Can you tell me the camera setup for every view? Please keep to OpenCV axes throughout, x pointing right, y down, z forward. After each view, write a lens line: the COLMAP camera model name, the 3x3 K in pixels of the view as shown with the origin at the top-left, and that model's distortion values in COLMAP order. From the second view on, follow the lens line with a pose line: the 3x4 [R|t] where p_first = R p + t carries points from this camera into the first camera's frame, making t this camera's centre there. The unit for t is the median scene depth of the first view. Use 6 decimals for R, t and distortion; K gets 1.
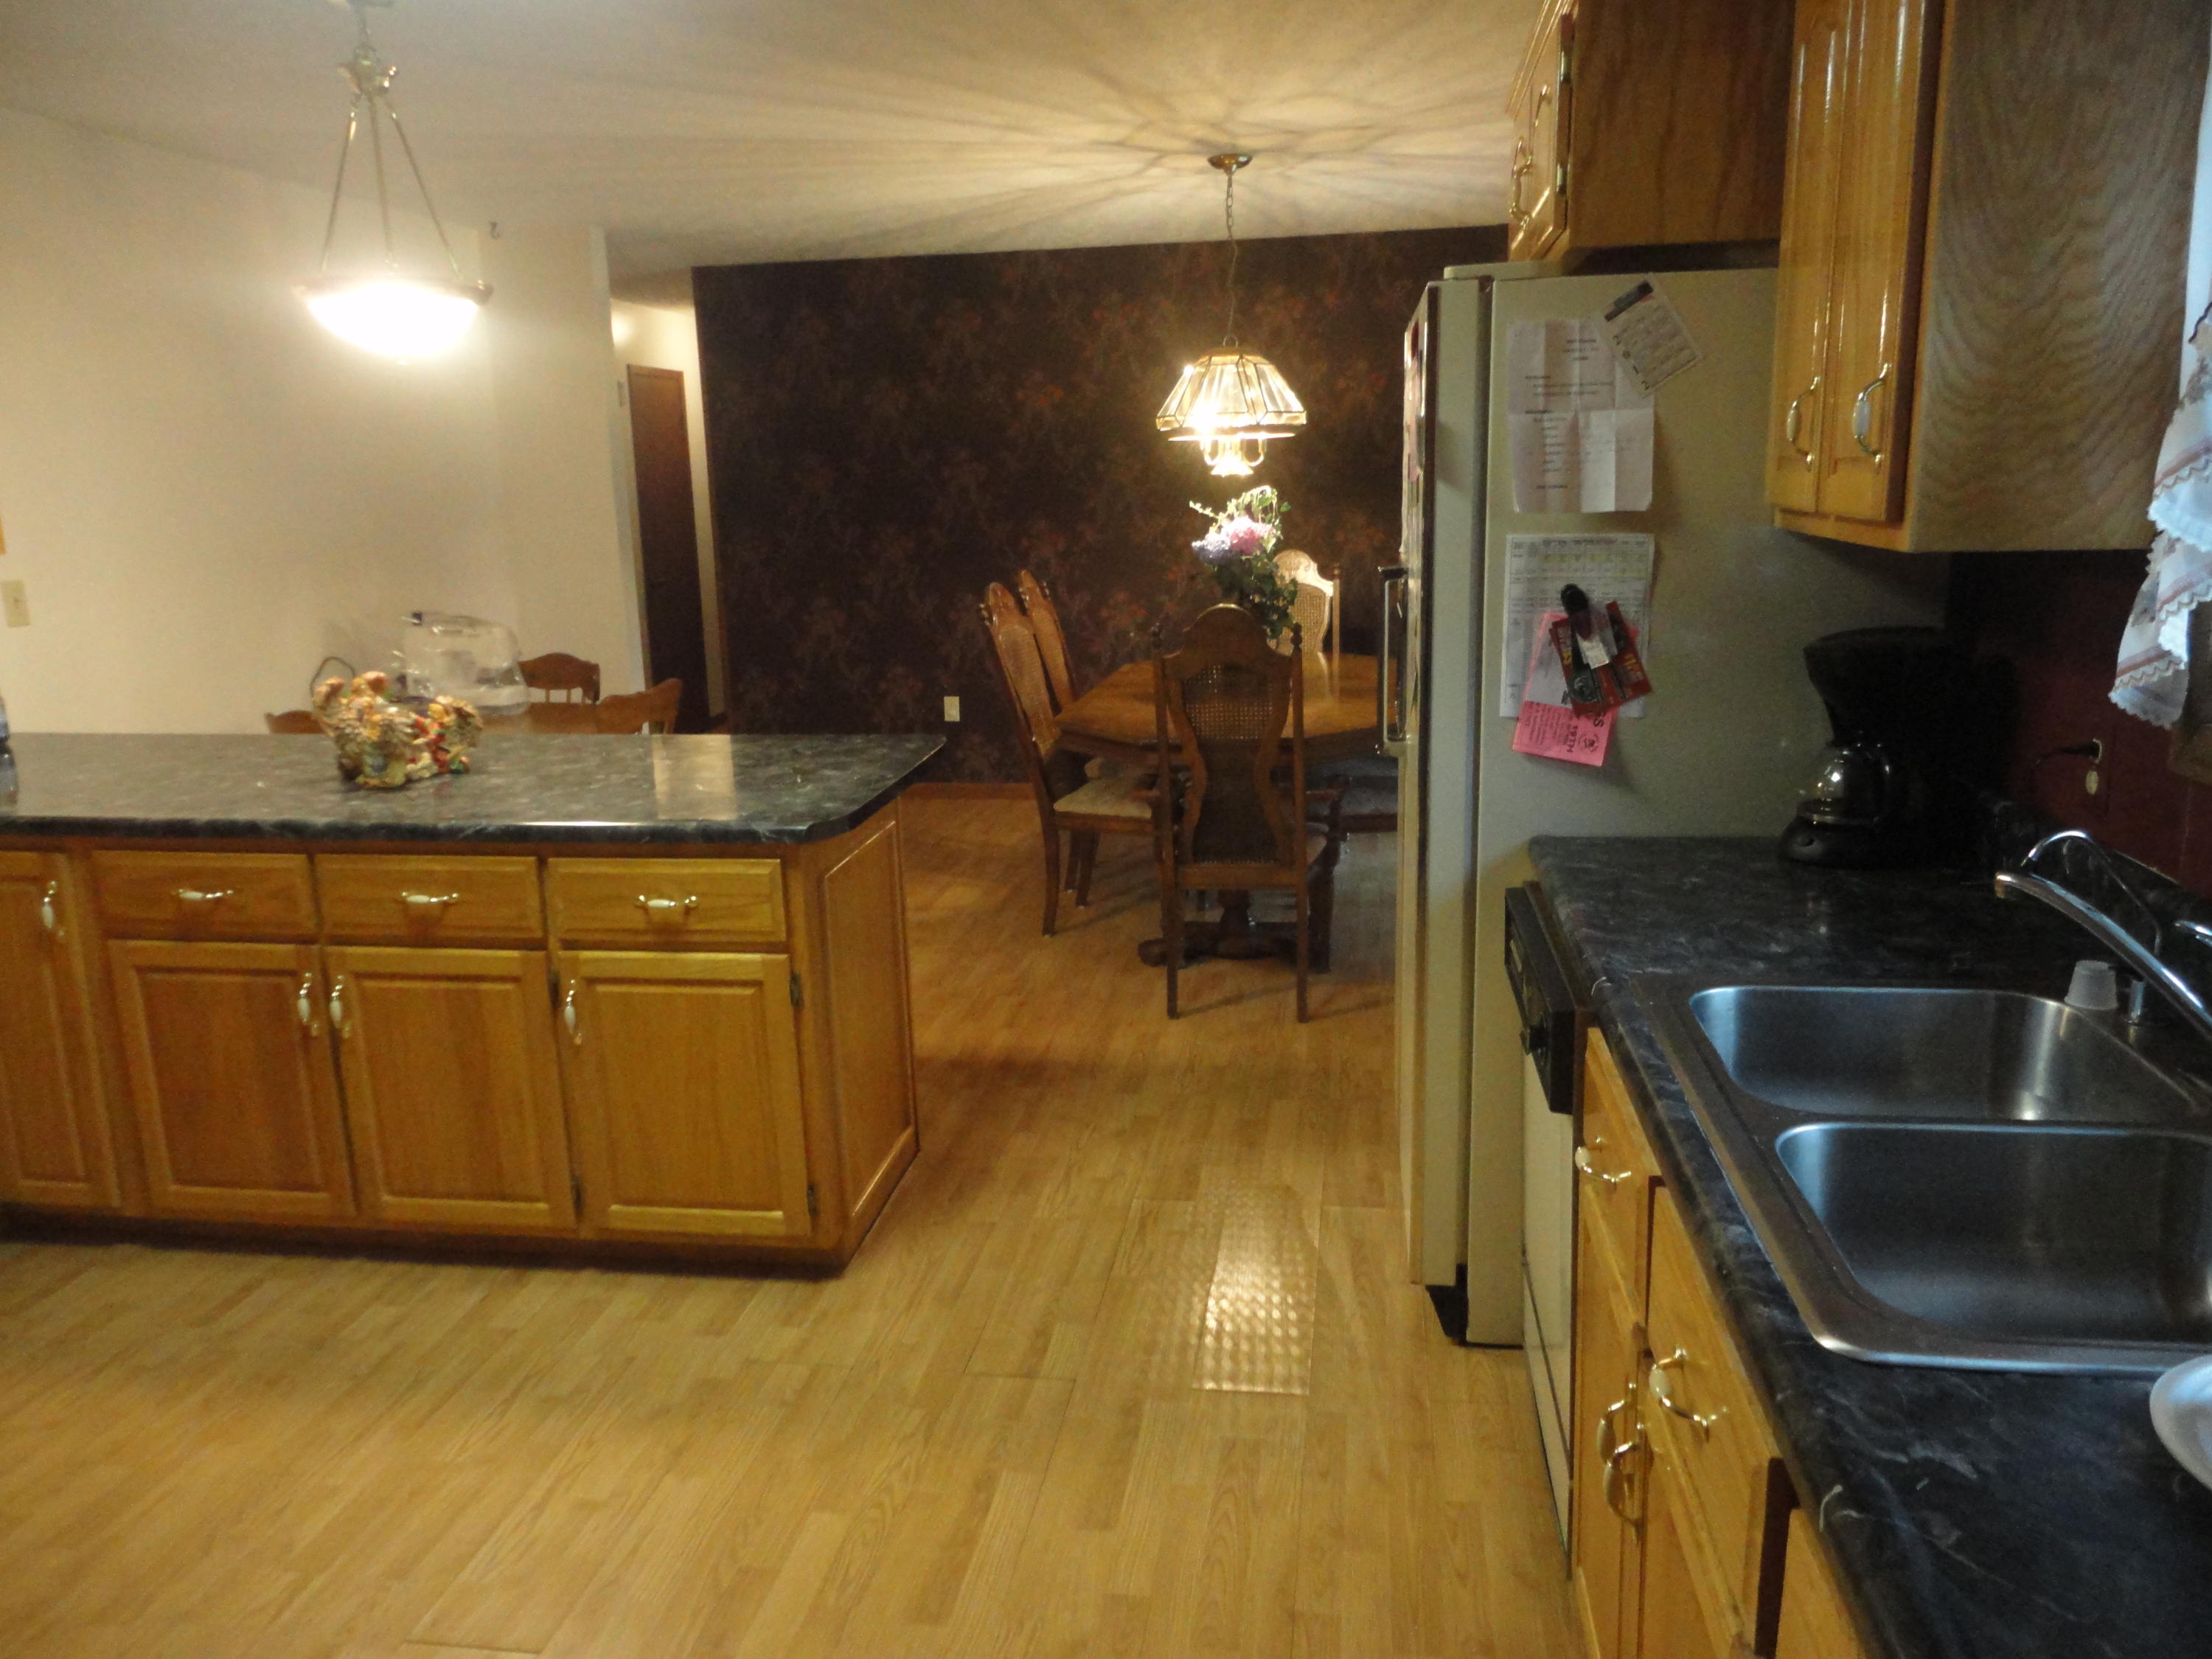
lens RADIAL K [[1587.0, 0, 1099.1], [0, 1587.0, 831.4], [0, 0, 1]] dist [-0.008986, 0.000836]
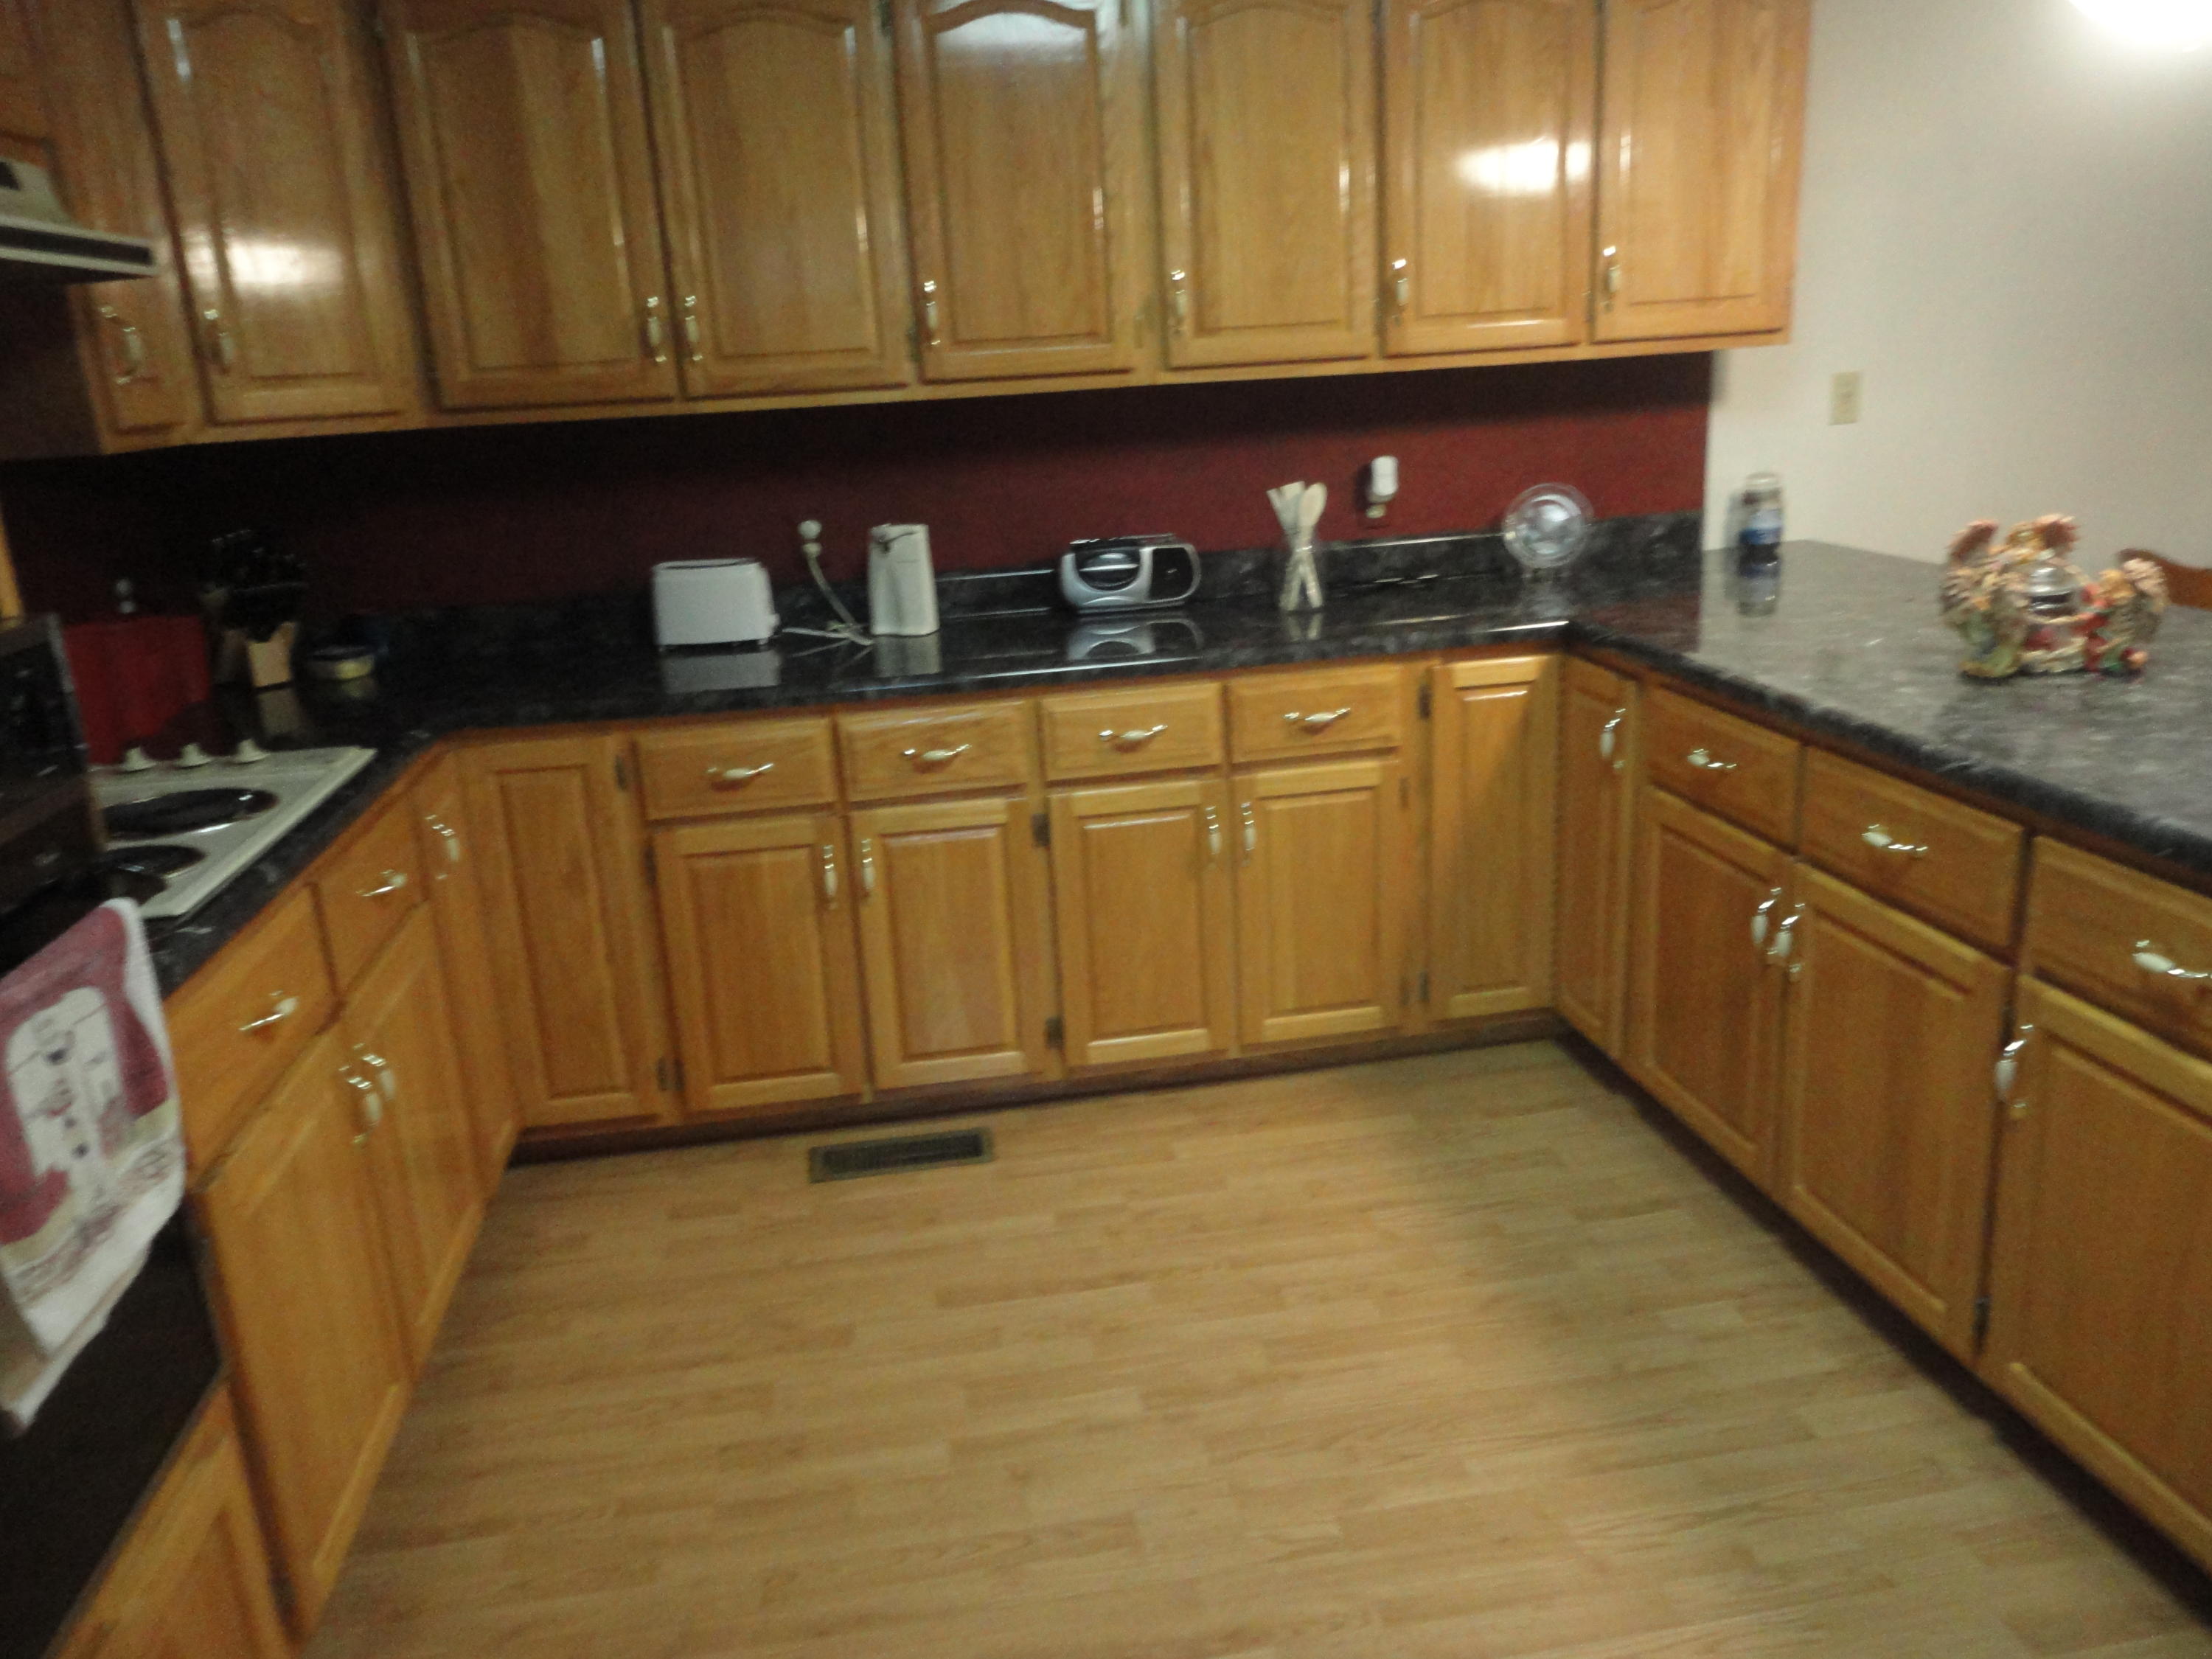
lens RADIAL K [[1587.0, 0, 1099.1], [0, 1587.0, 831.4], [0, 0, 1]] dist [-0.008986, 0.000836]
pose [[0.311996, 0.277864, -0.908543, 0.113751], [-0.157722, 0.958156, 0.238875, -0.075388], [0.936900, 0.068769, 0.342766, 0.408313]]
